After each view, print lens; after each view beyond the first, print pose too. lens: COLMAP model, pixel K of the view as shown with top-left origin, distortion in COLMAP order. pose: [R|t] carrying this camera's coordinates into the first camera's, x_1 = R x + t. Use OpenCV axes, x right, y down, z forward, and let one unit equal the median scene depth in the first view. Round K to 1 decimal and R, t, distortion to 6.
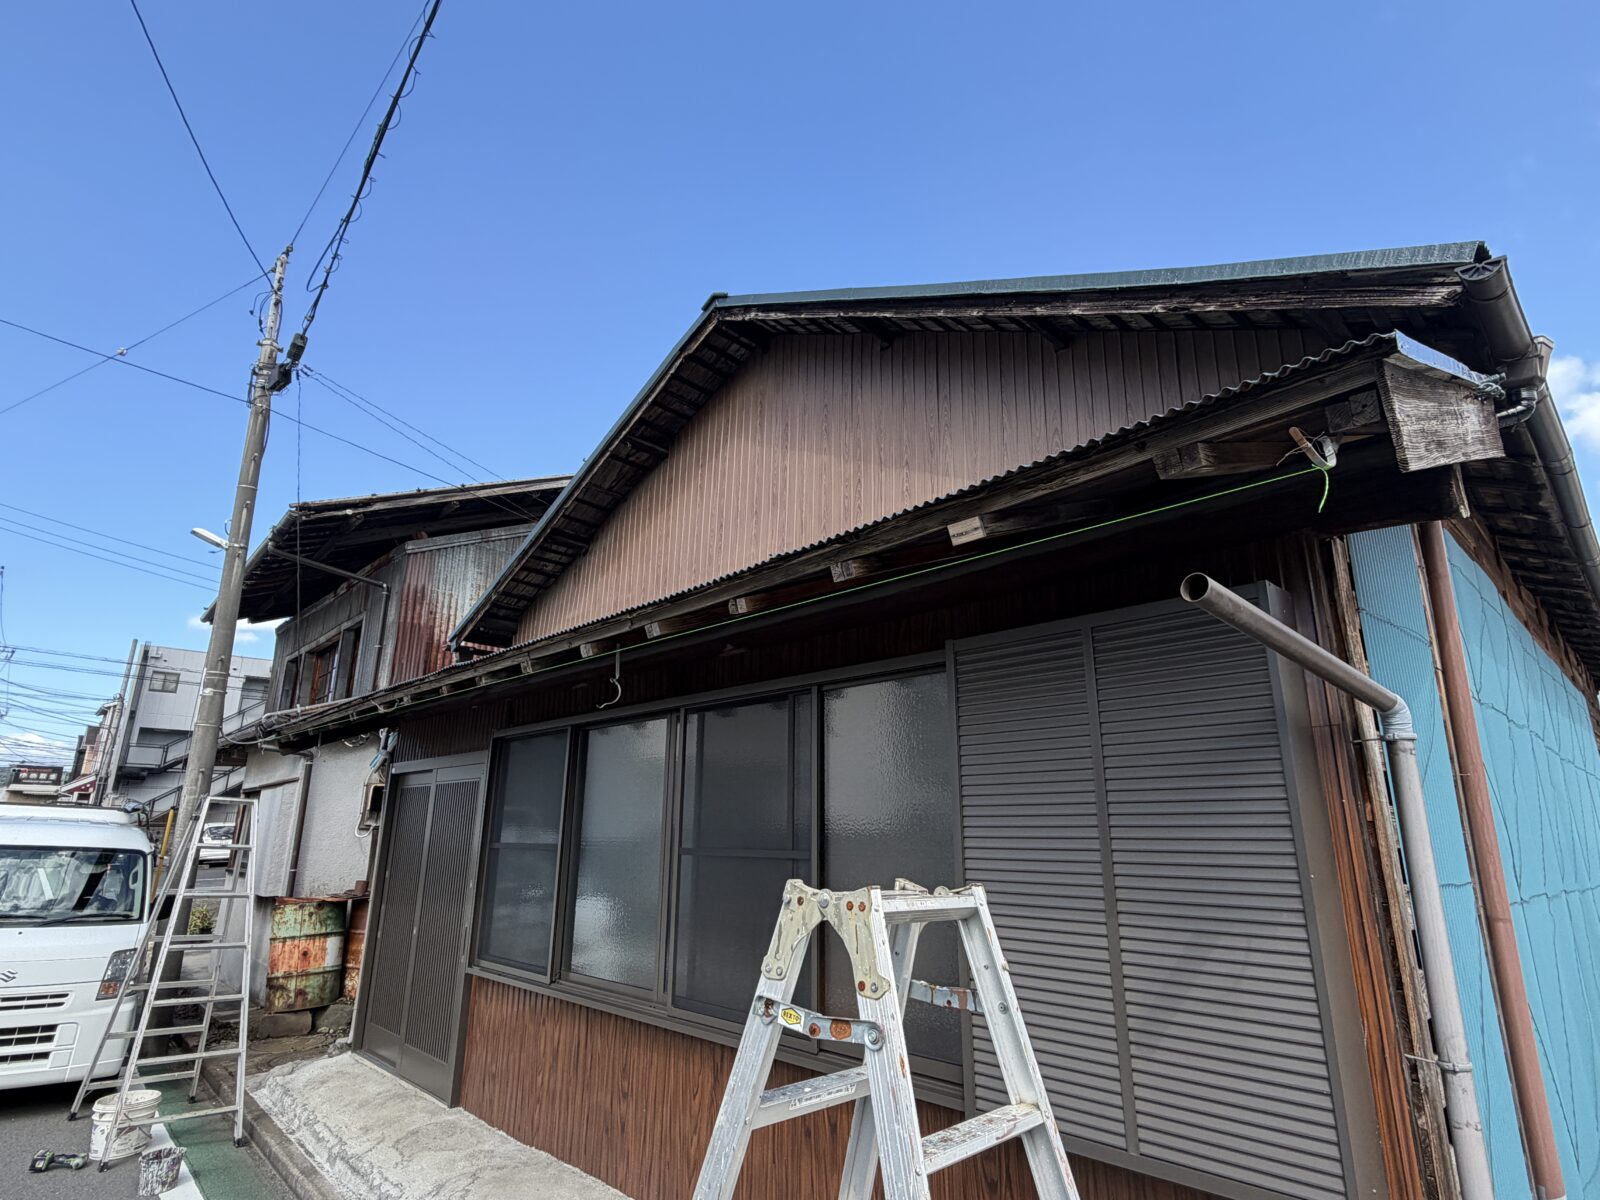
lens RADIAL K [[840.7, 0, 795.9], [0, 840.7, 598.6], [0, 0, 1]] dist [-0.000808, 0.001899]
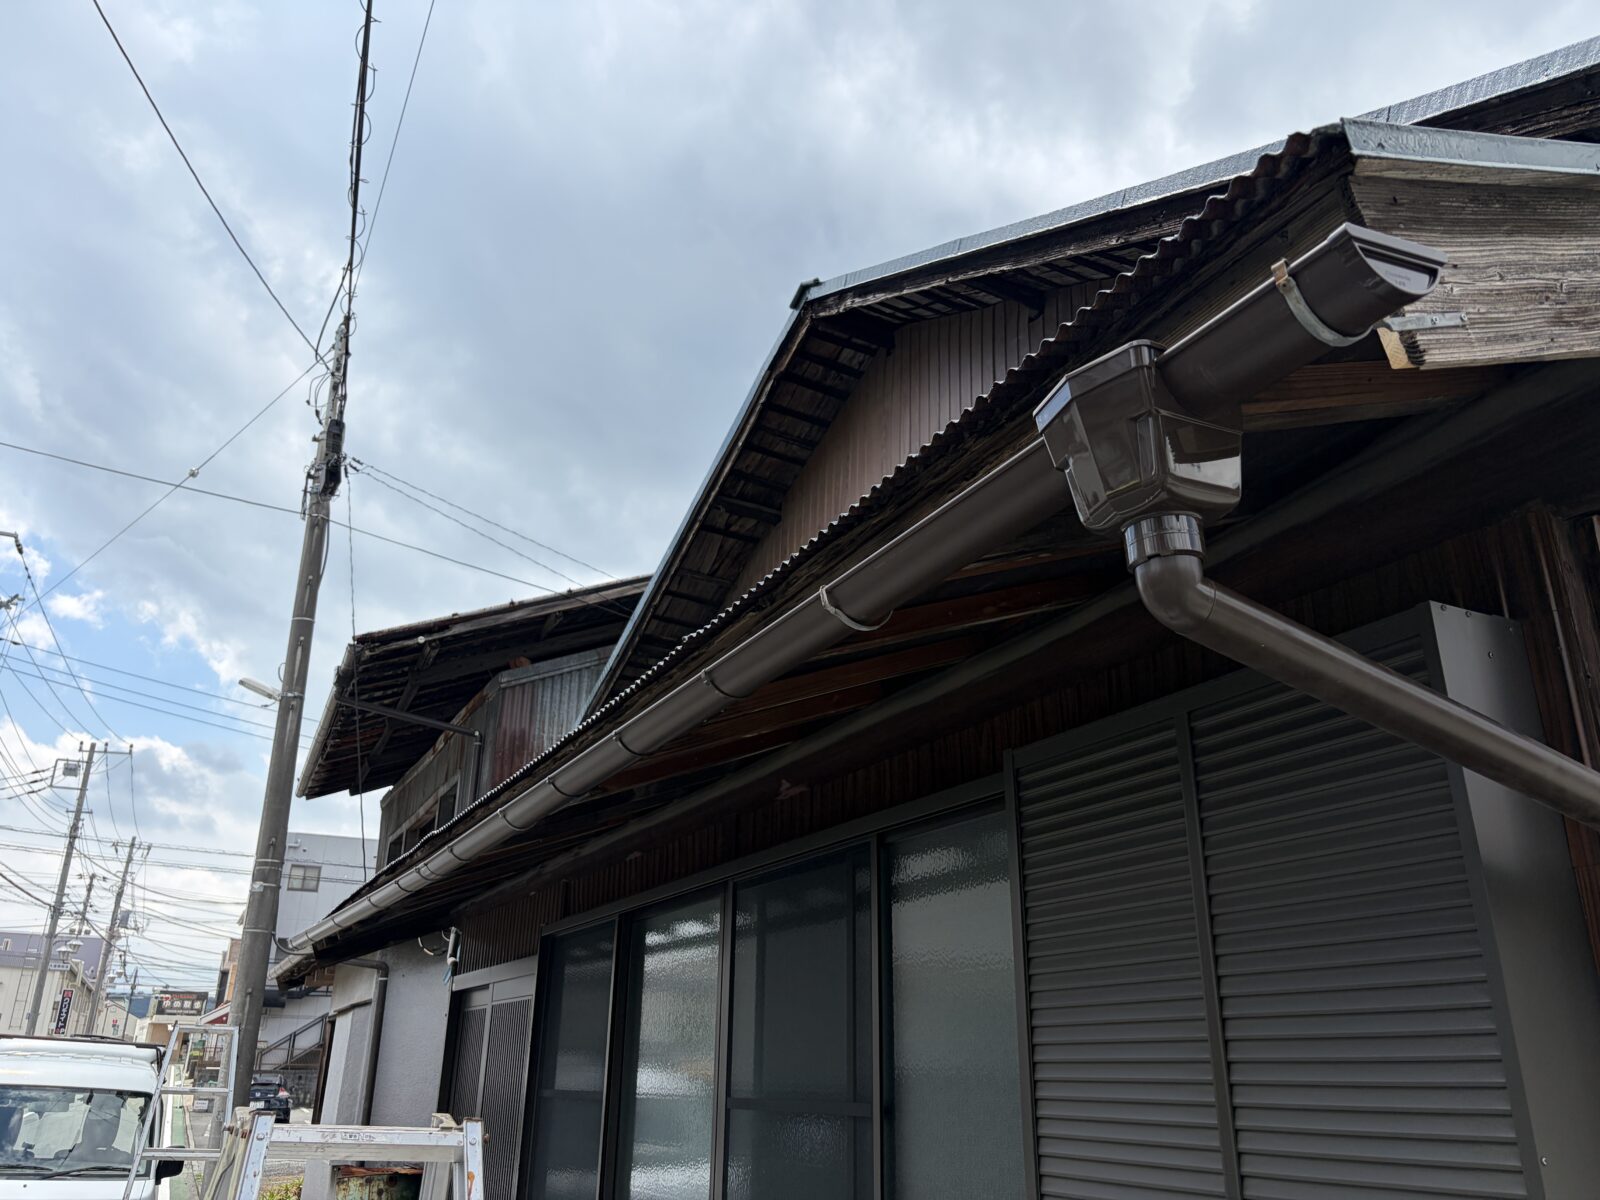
lens RADIAL K [[1215.8, 0, 797.6], [0, 1215.8, 602.0], [0, 0, 1]] dist [0.026029, -0.022835]
pose [[0.961815, -0.097371, -0.255794, 0.115329], [0.071202, 0.991415, -0.109666, 0.011686], [0.264276, 0.087266, 0.960491, 0.036301]]
